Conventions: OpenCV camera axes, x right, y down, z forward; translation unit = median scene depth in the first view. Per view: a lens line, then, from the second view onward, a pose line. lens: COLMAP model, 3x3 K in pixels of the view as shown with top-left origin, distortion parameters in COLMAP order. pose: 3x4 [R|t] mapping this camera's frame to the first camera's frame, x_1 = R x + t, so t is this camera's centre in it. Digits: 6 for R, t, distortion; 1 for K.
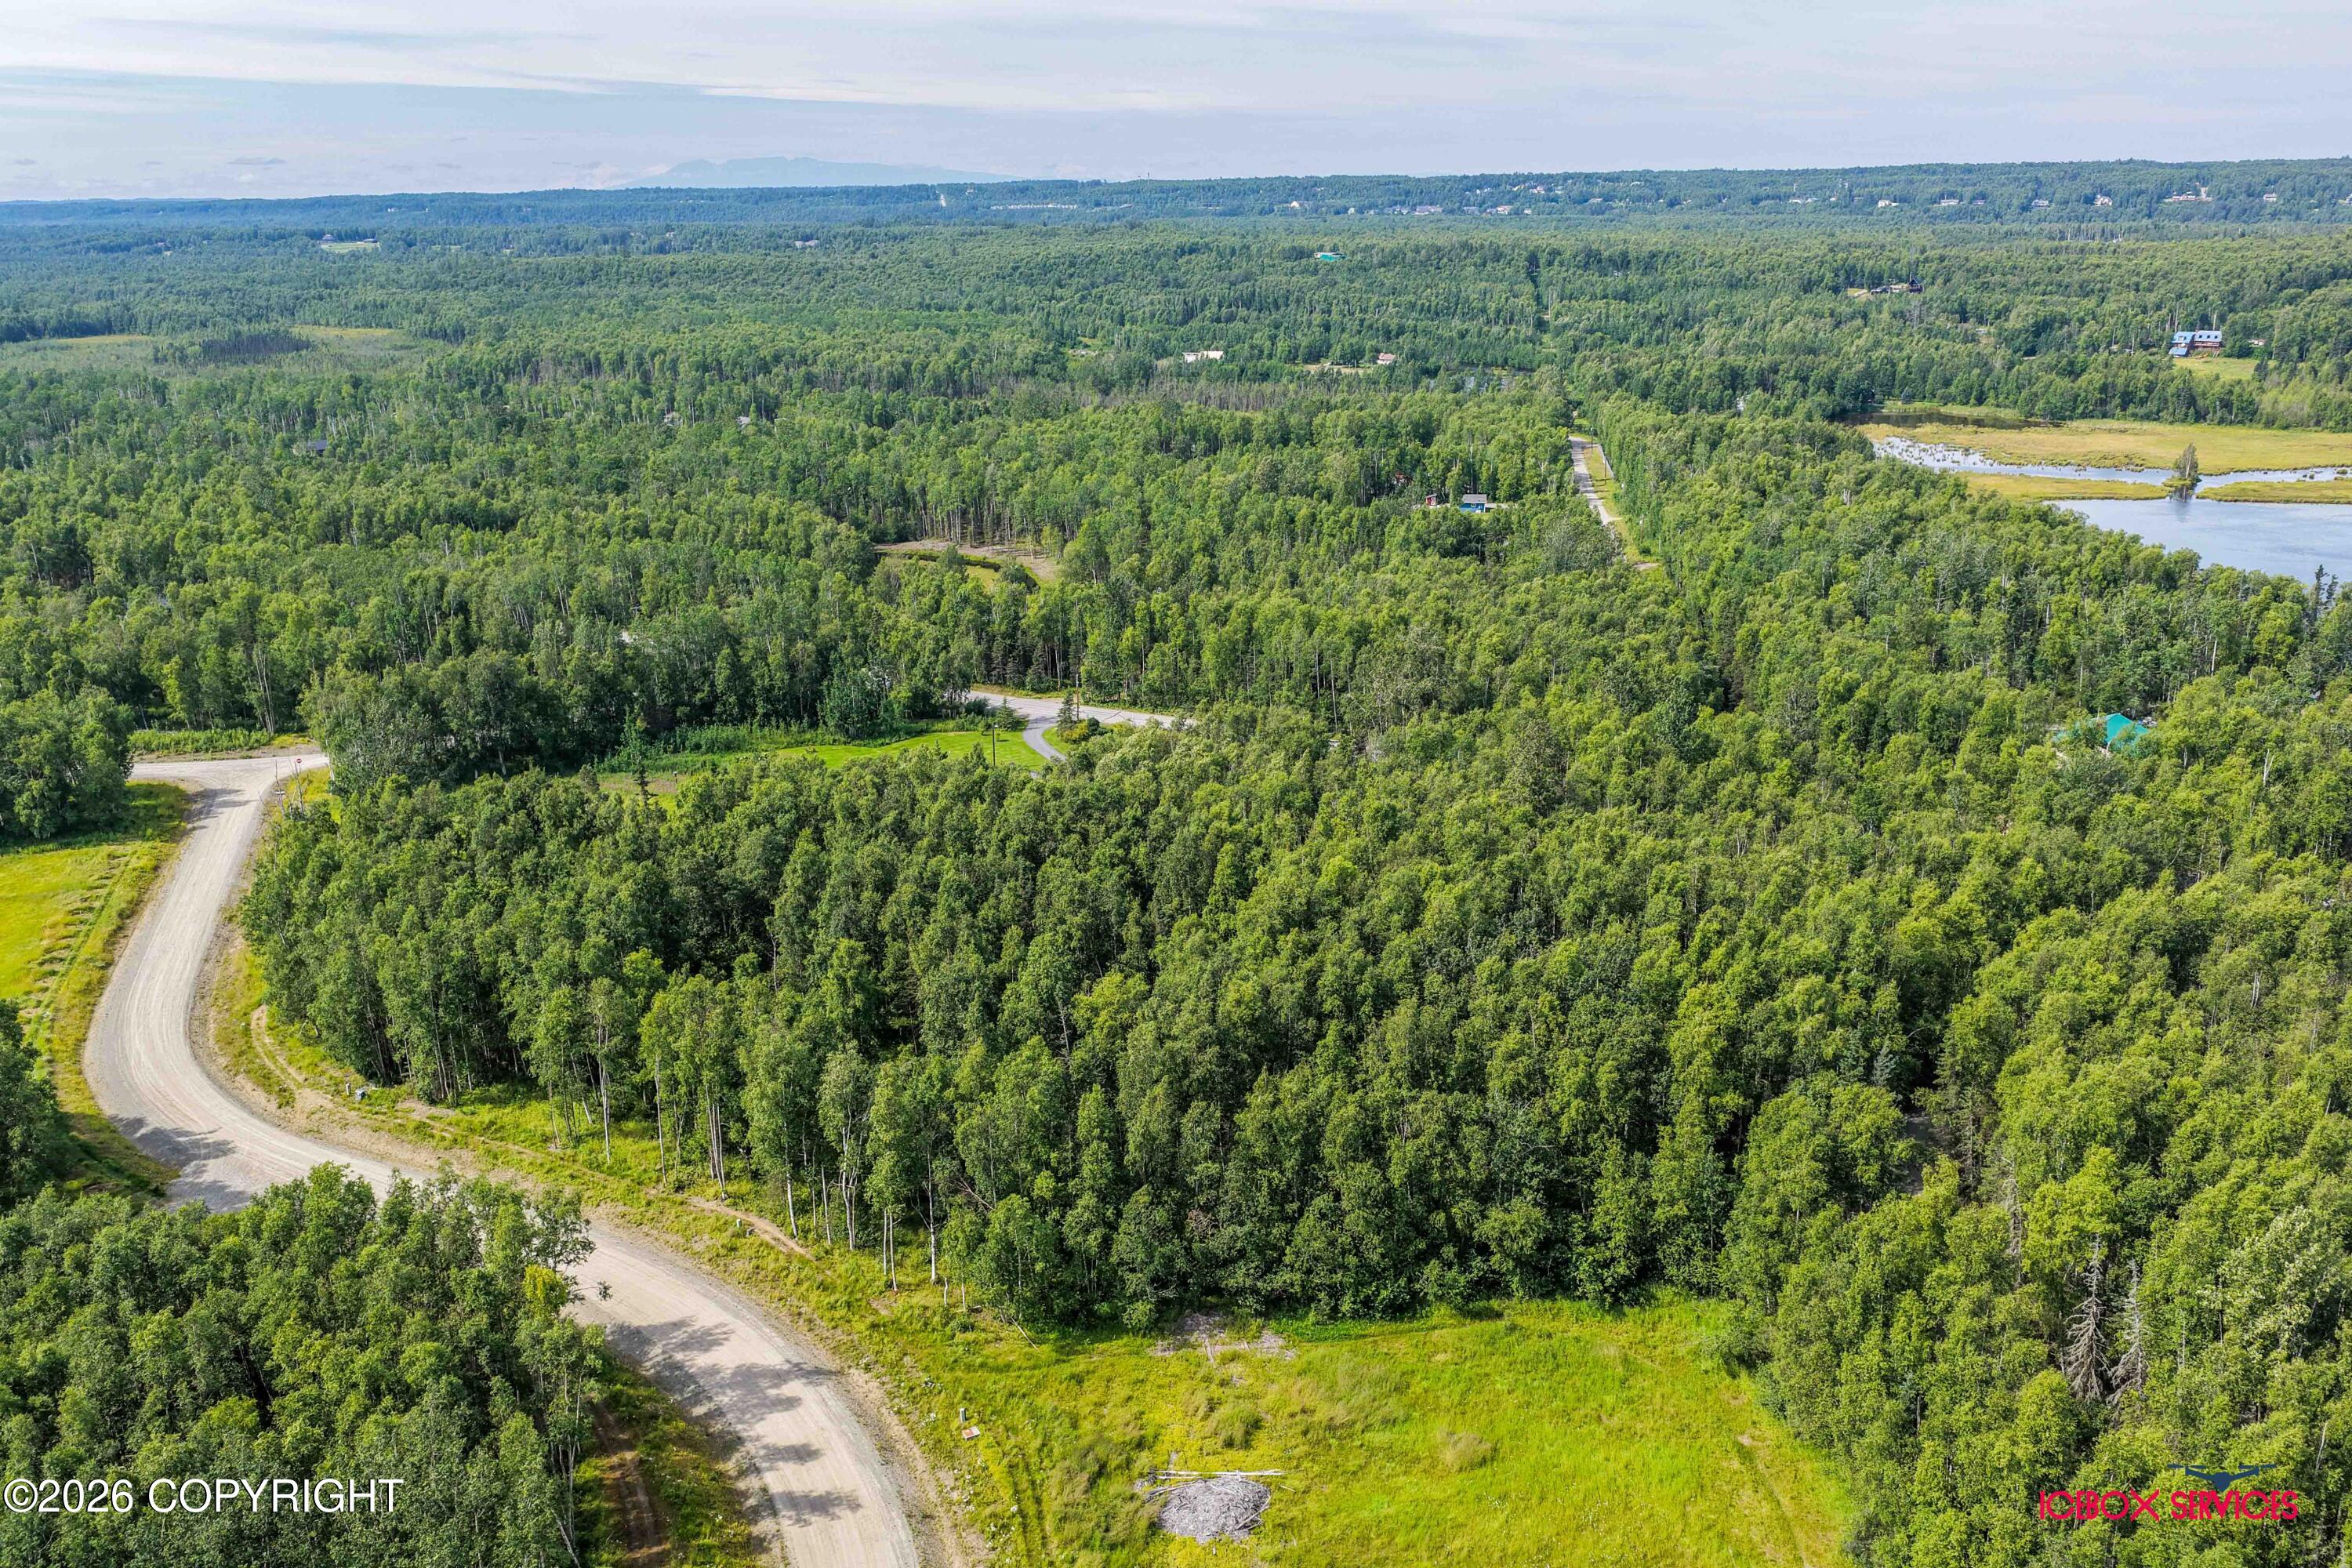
lens RADIAL K [[1945.3, 0, 1171.3], [0, 1945.3, 775.8], [0, 0, 1]] dist [-0.011157, 0.035987]
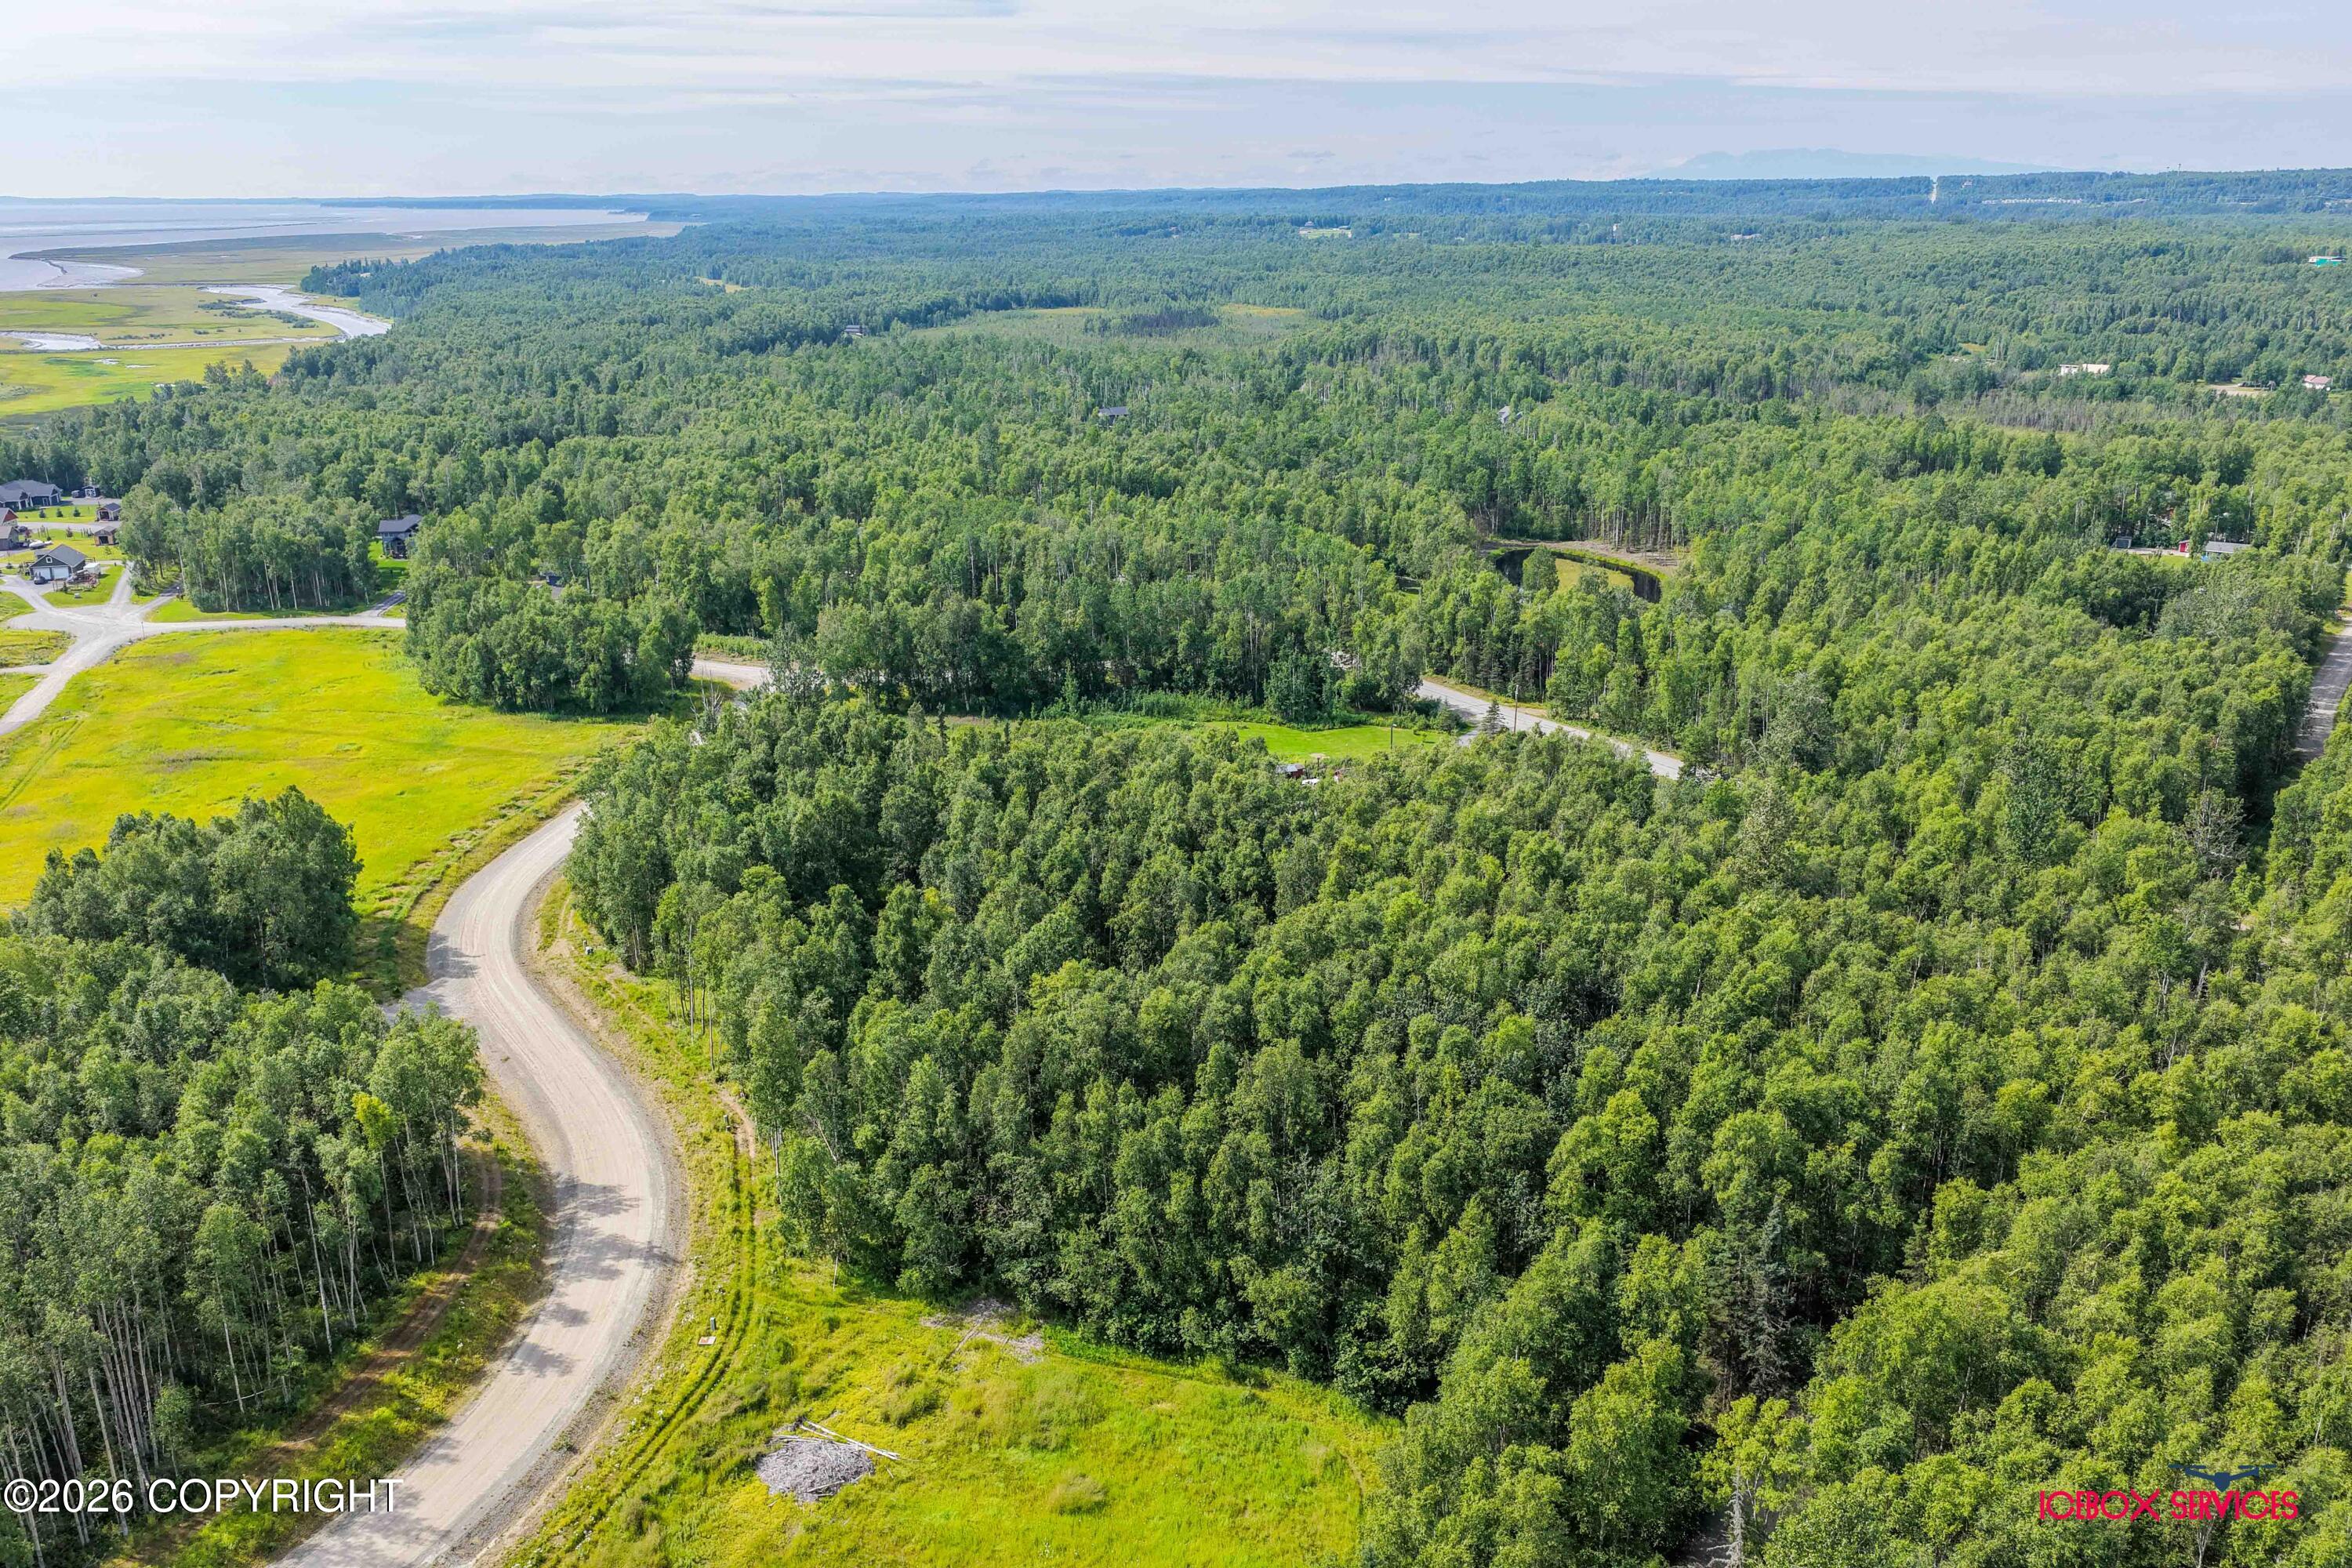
lens RADIAL K [[1945.3, 0, 1178.4], [0, 1945.3, 788.2], [0, 0, 1]] dist [-0.011157, 0.035987]
pose [[0.882881, 0.143524, -0.447126, 0.244744], [-0.139224, 0.989341, 0.042664, -0.019440], [0.448483, 0.024583, 0.893453, 0.067297]]
